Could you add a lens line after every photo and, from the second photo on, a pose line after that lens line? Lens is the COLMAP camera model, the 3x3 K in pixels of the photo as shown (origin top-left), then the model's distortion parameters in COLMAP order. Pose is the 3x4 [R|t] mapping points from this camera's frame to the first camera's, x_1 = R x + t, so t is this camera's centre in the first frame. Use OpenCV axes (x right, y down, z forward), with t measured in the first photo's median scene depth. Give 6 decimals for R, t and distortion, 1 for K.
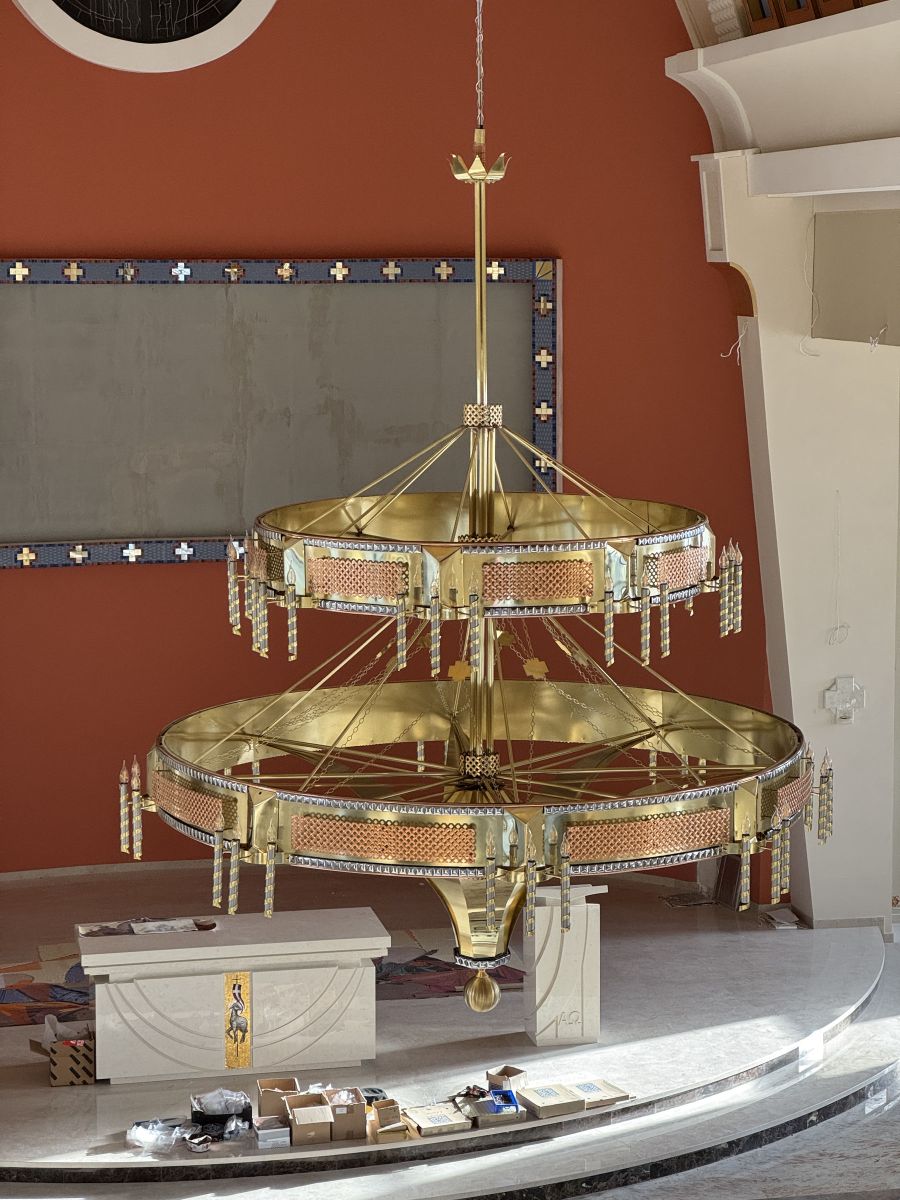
lens RADIAL K [[2666.4, 0, 456.2], [0, 2666.4, 541.7], [0, 0, 1]] dist [0.222119, 0.000000]
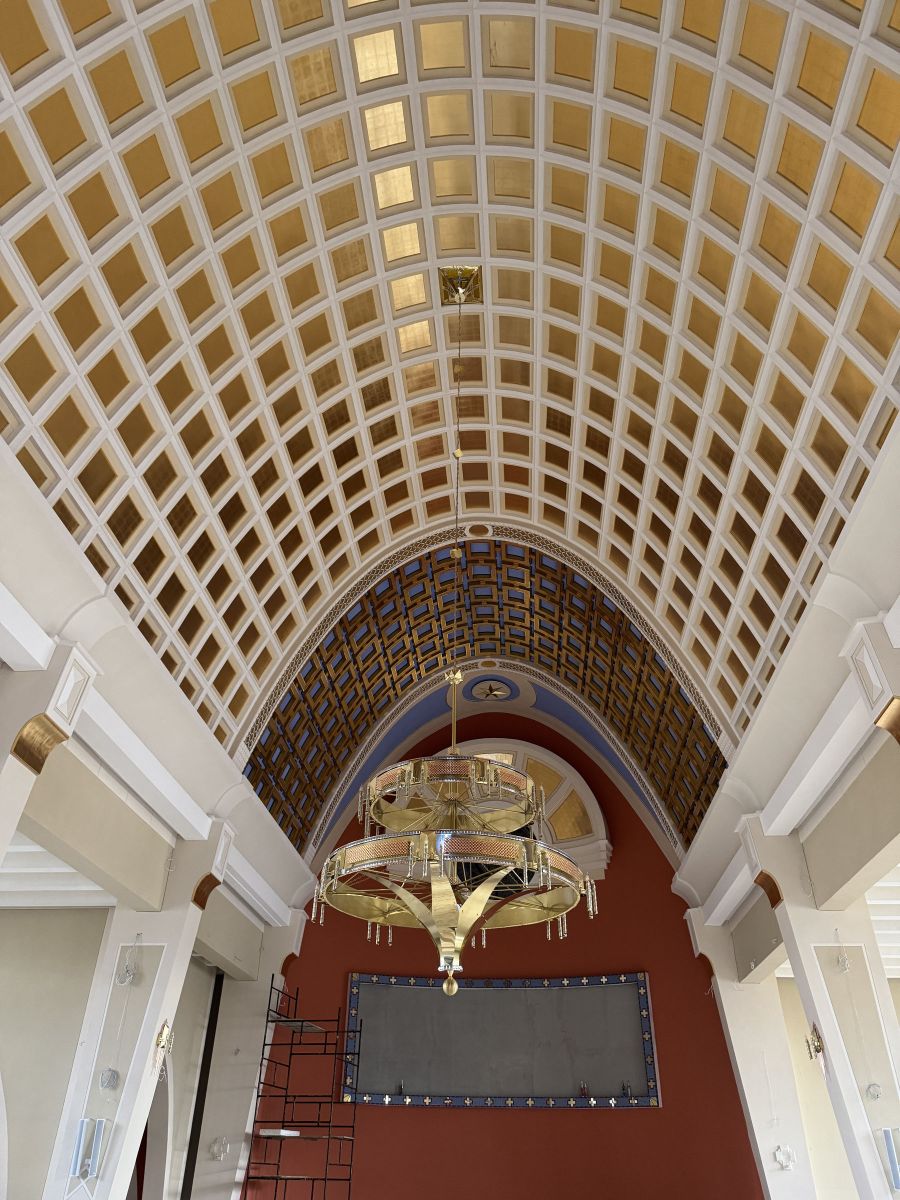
lens RADIAL K [[836.9, 0, 450.1], [0, 836.9, 596.9], [0, 0, 1]] dist [0.064611, -0.062869]
pose [[0.962850, -0.134744, -0.234016, 0.103652], [-0.052024, 0.757815, -0.650392, 0.178899], [0.264977, 0.638404, 0.722653, 0.110042]]
